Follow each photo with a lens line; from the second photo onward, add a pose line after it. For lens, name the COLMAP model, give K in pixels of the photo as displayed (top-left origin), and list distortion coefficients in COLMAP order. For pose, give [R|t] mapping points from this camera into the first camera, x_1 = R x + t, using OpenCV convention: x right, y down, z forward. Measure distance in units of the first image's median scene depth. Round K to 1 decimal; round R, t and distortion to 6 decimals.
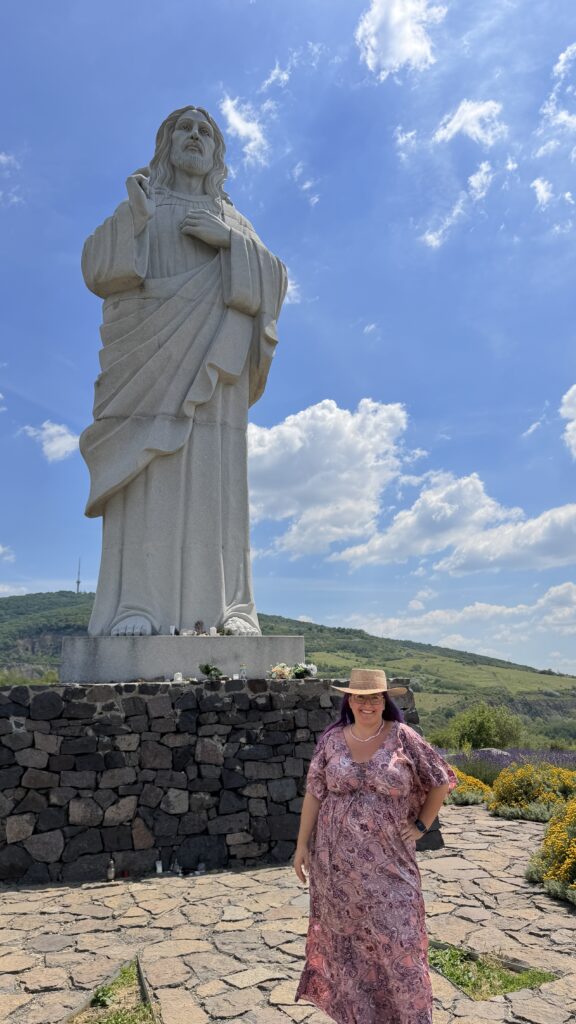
lens RADIAL K [[714.4, 0, 288.0], [0, 714.4, 512.0], [0, 0, 1]] dist [0.137972, -0.252559]
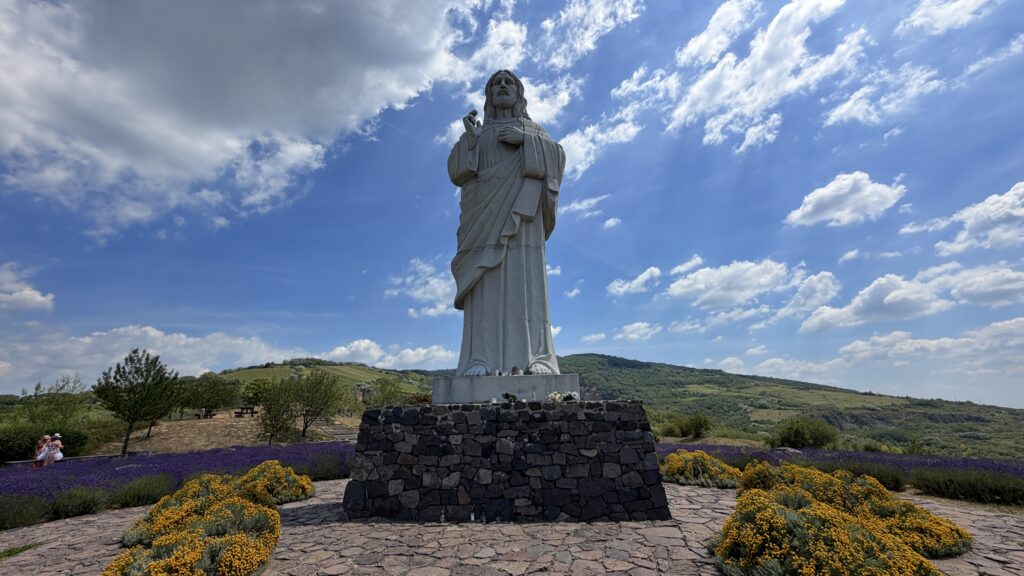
lens RADIAL K [[411.7, 0, 512.0], [0, 411.7, 288.0], [0, 0, 1]] dist [-0.001573, -0.000174]
pose [[0.933676, -0.104504, -0.342532, 0.248402], [0.089666, 0.994227, -0.058922, 0.033330], [0.346712, 0.024301, 0.937657, 0.131349]]
